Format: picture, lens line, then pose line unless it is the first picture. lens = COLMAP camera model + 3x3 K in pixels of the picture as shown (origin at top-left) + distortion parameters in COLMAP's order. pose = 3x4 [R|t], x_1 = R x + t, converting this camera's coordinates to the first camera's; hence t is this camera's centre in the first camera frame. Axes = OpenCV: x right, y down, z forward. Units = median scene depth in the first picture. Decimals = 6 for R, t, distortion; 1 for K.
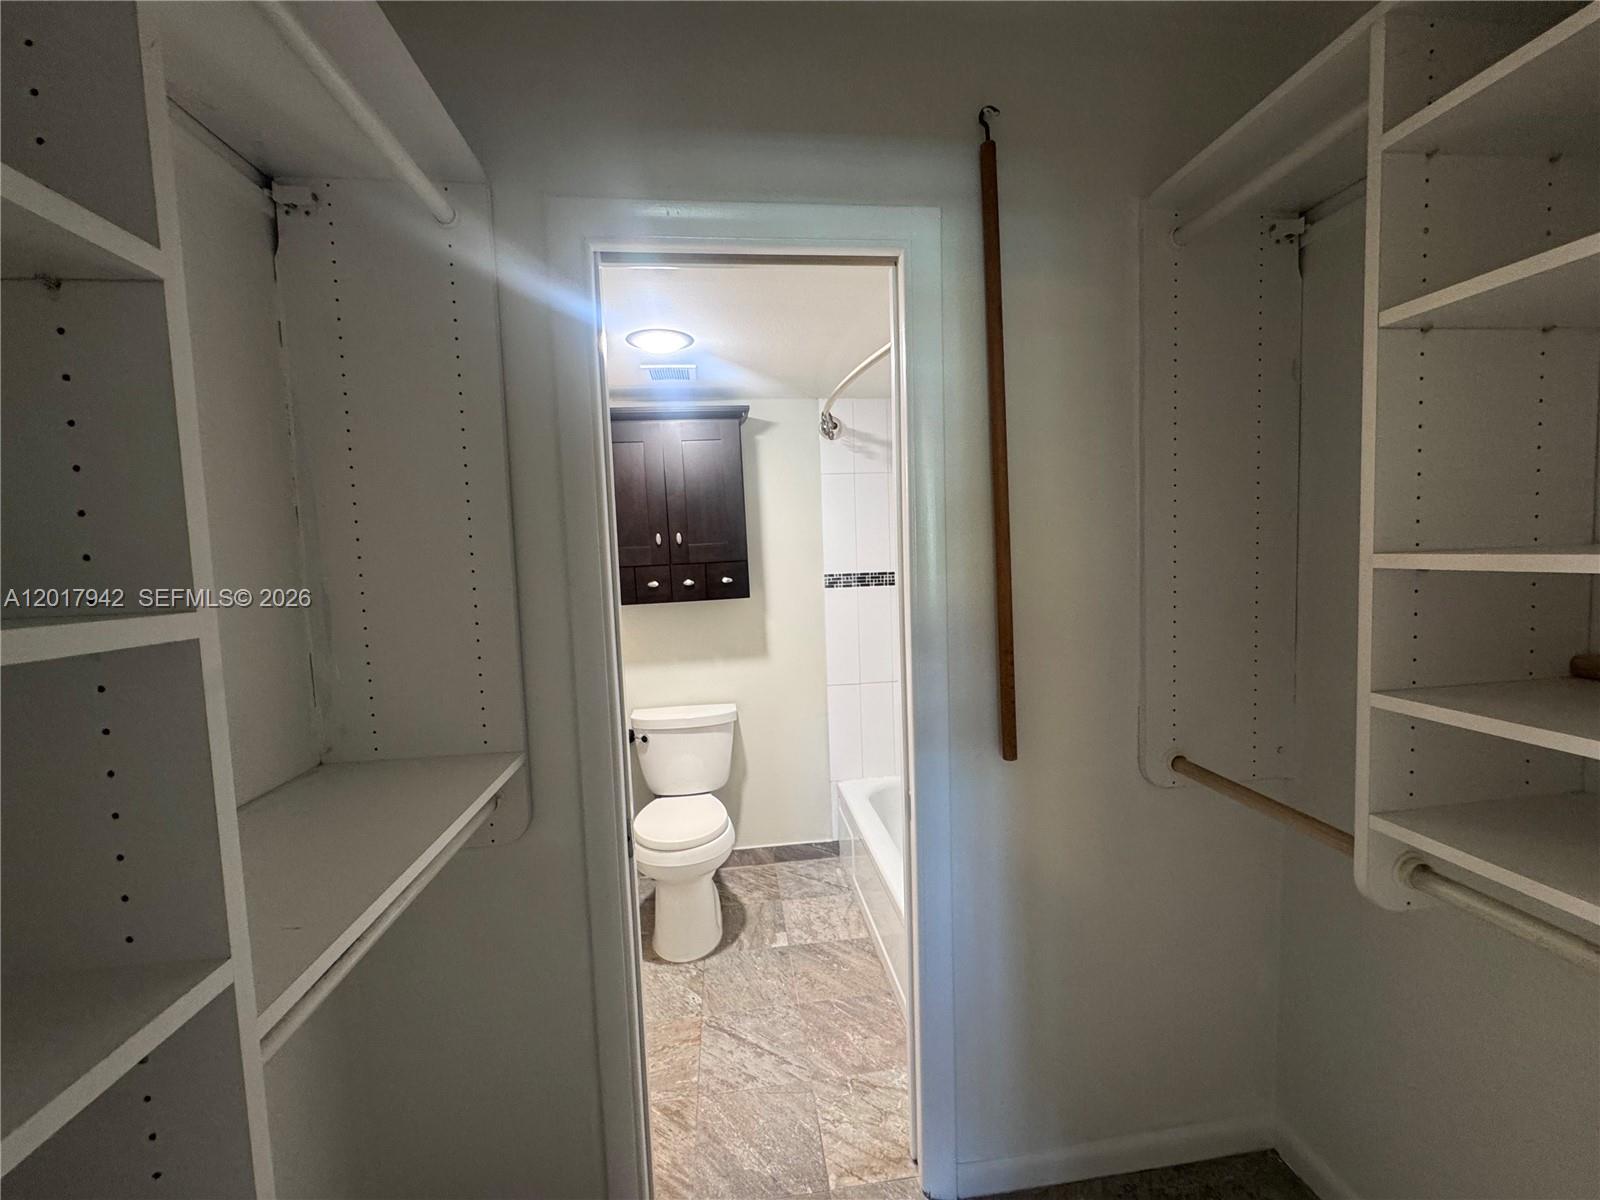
lens RADIAL K [[639.4, 0, 805.4], [0, 639.4, 599.2], [0, 0, 1]] dist [-0.000789, 0.000126]
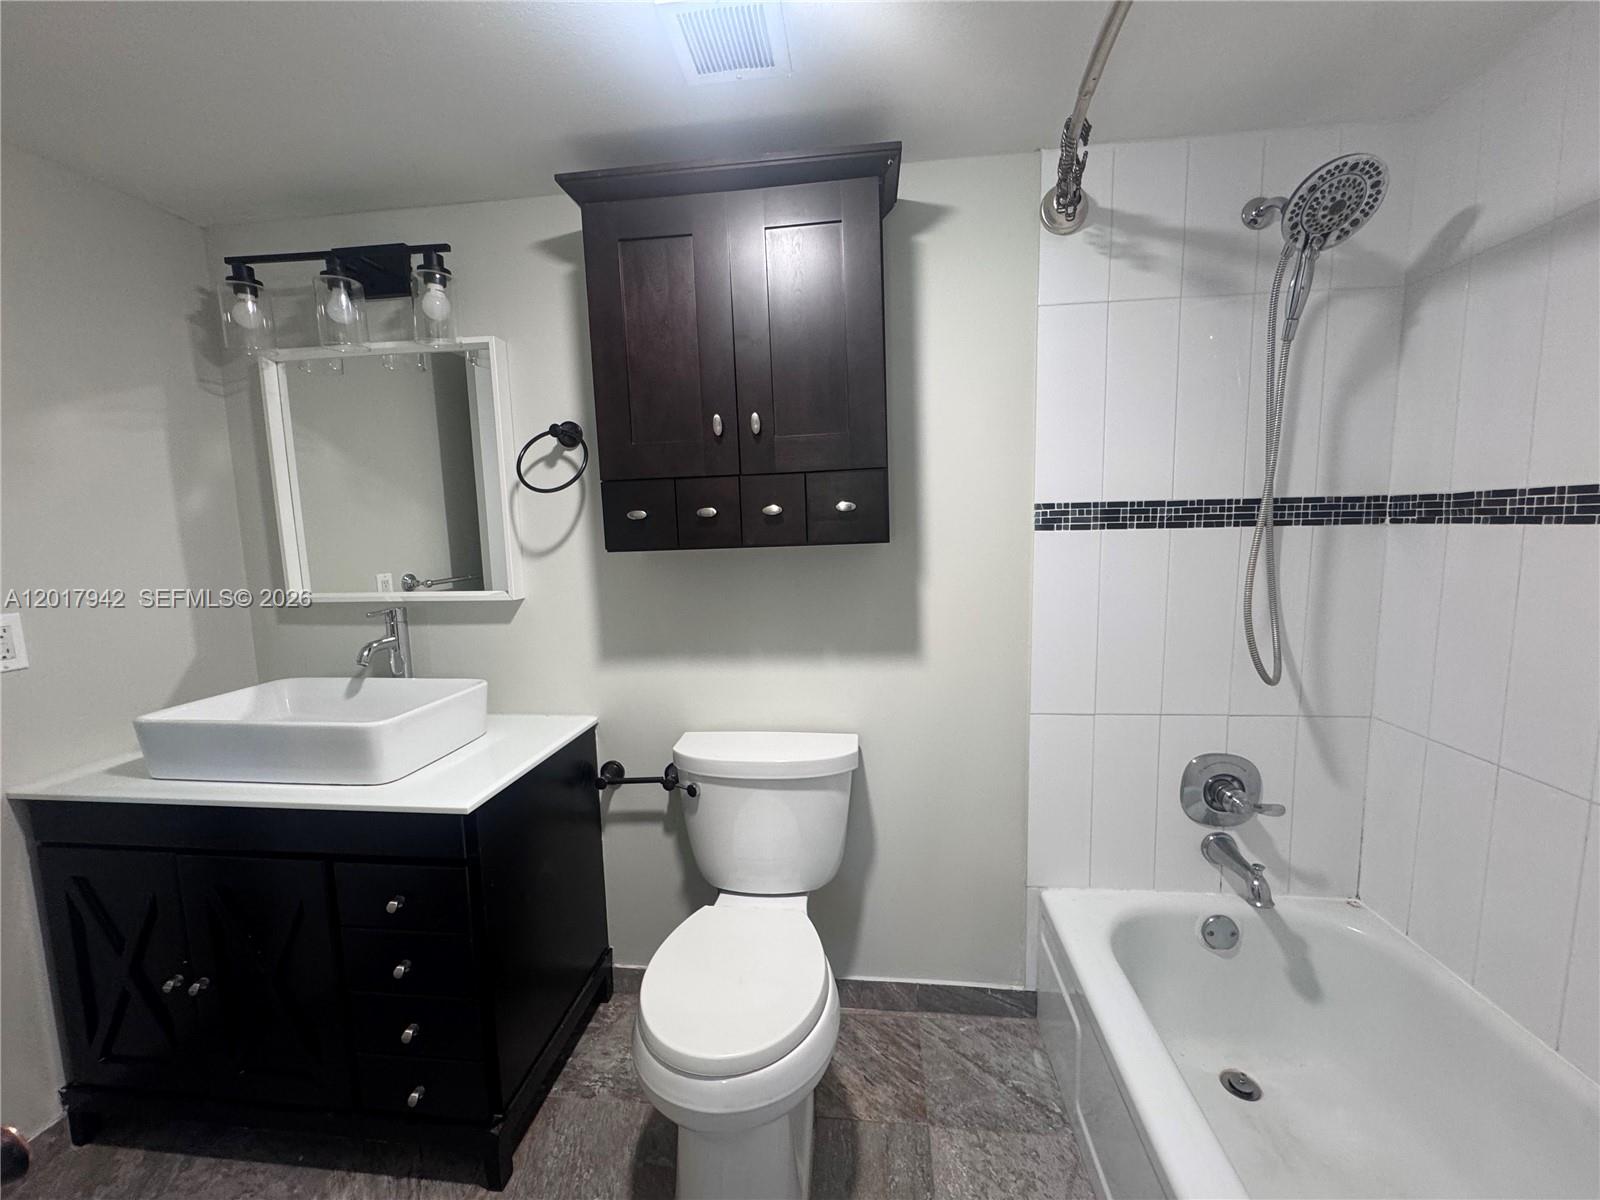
lens RADIAL K [[639.4, 0, 807.6], [0, 639.4, 596.7], [0, 0, 1]] dist [-0.000789, 0.000126]
pose [[0.974035, 0.041662, -0.222531, -0.033847], [-0.029101, 0.997808, 0.059429, 0.012132], [0.224520, -0.051410, 0.973113, 0.465352]]
